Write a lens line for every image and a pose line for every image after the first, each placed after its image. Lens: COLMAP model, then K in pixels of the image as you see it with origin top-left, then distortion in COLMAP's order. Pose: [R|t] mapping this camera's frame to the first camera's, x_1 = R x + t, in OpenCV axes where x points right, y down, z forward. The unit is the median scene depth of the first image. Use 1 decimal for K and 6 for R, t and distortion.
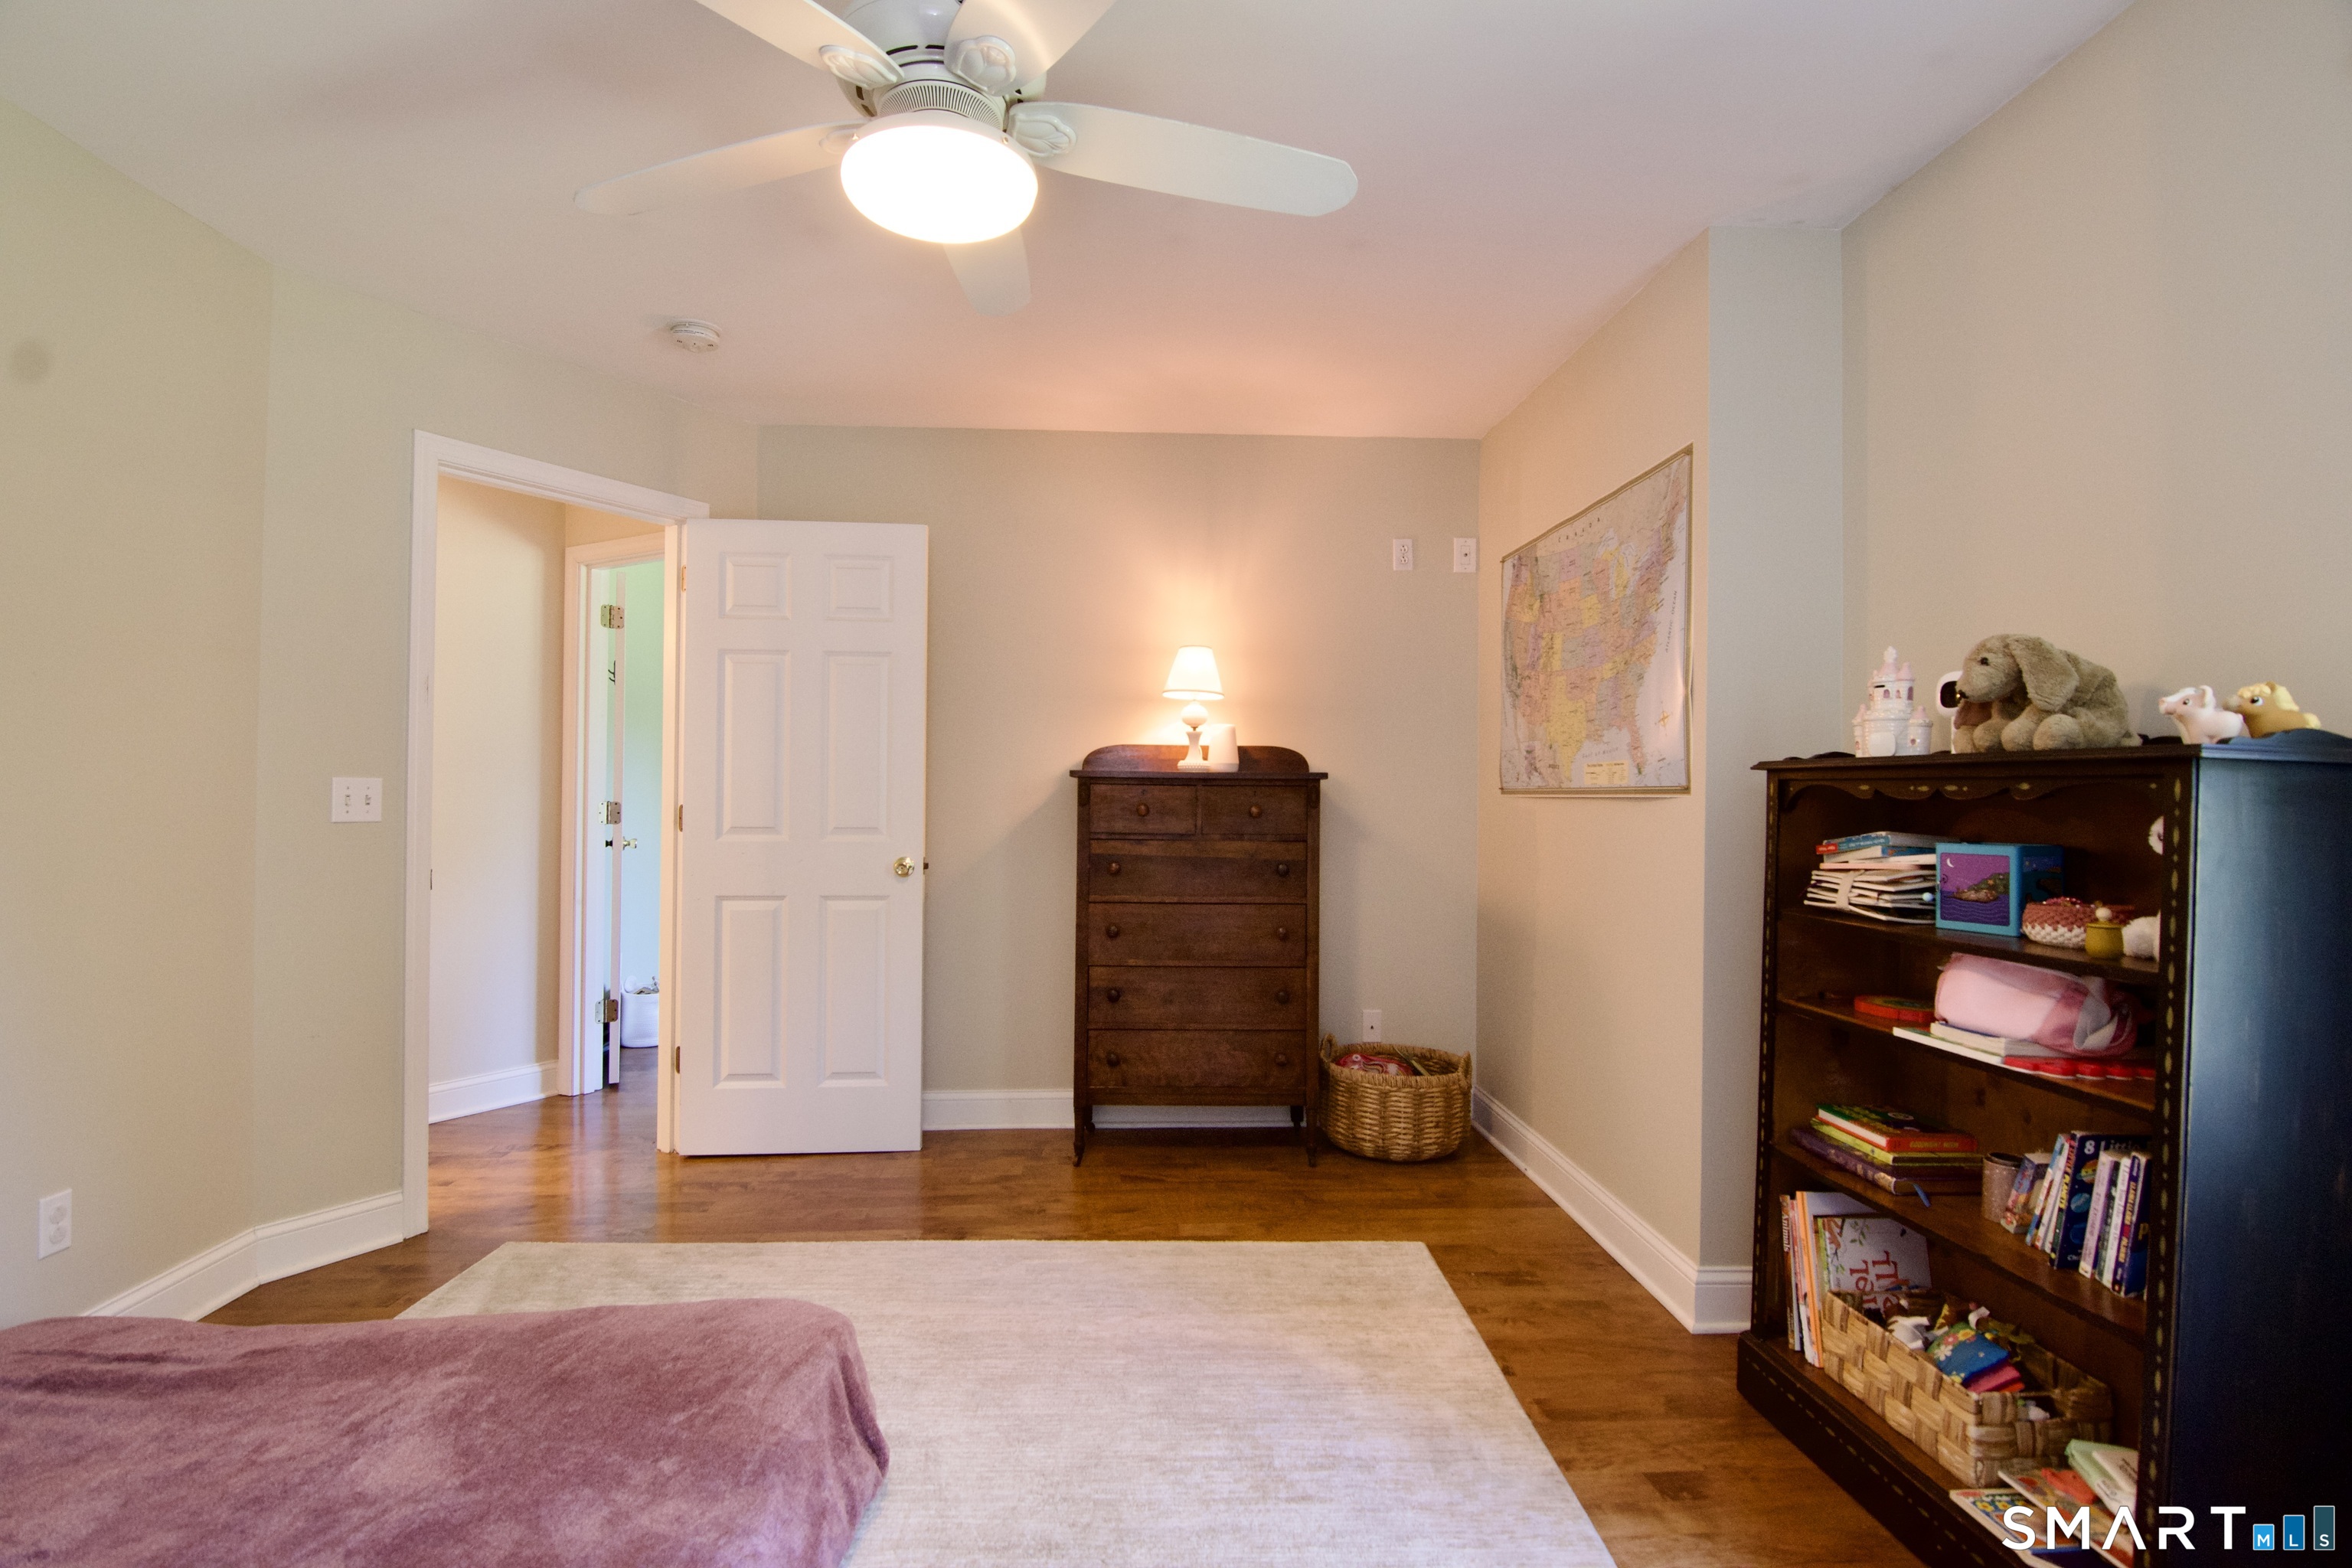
lens RADIAL K [[1103.7, 0, 1176.0], [0, 1103.7, 784.0], [0, 0, 1]] dist [0.001427, -0.000041]
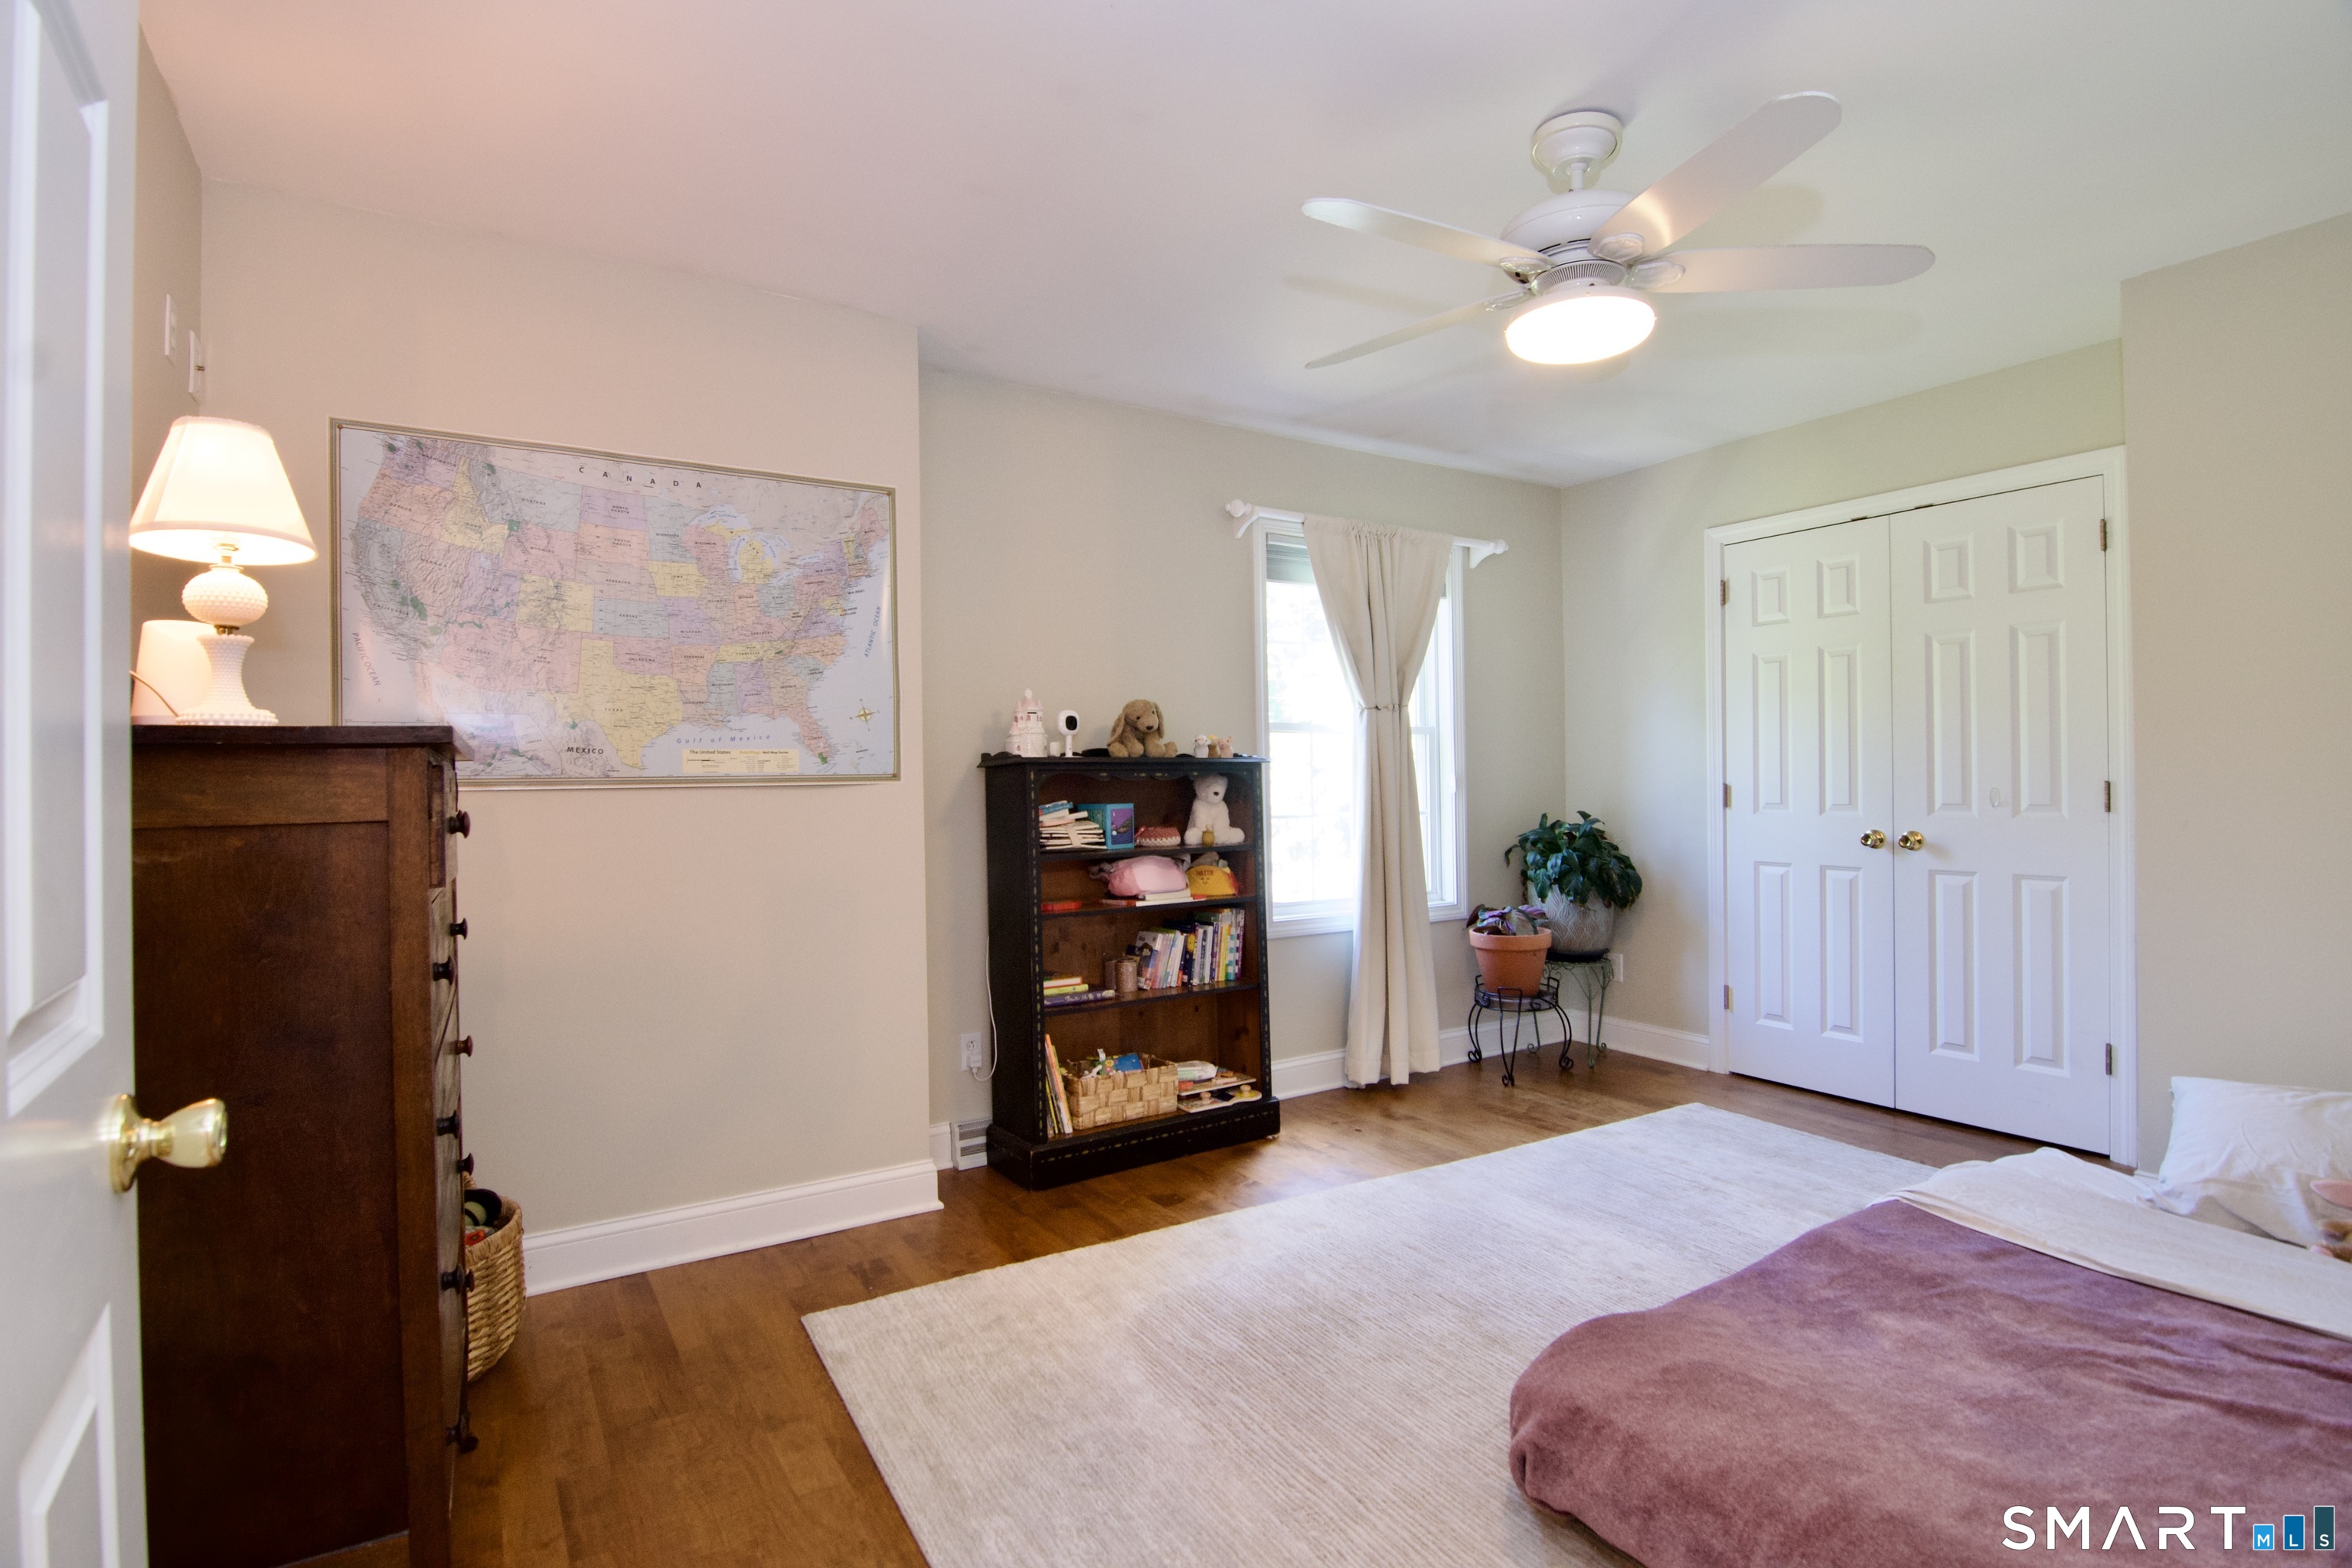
lens RADIAL K [[1103.7, 0, 1176.0], [0, 1103.7, 784.0], [0, 0, 1]] dist [0.001427, -0.000041]
pose [[-0.467808, 0.003859, 0.883821, -0.855754], [0.005786, 0.999982, -0.001304, 0.019139], [-0.883811, 0.004503, -0.467823, 1.501593]]
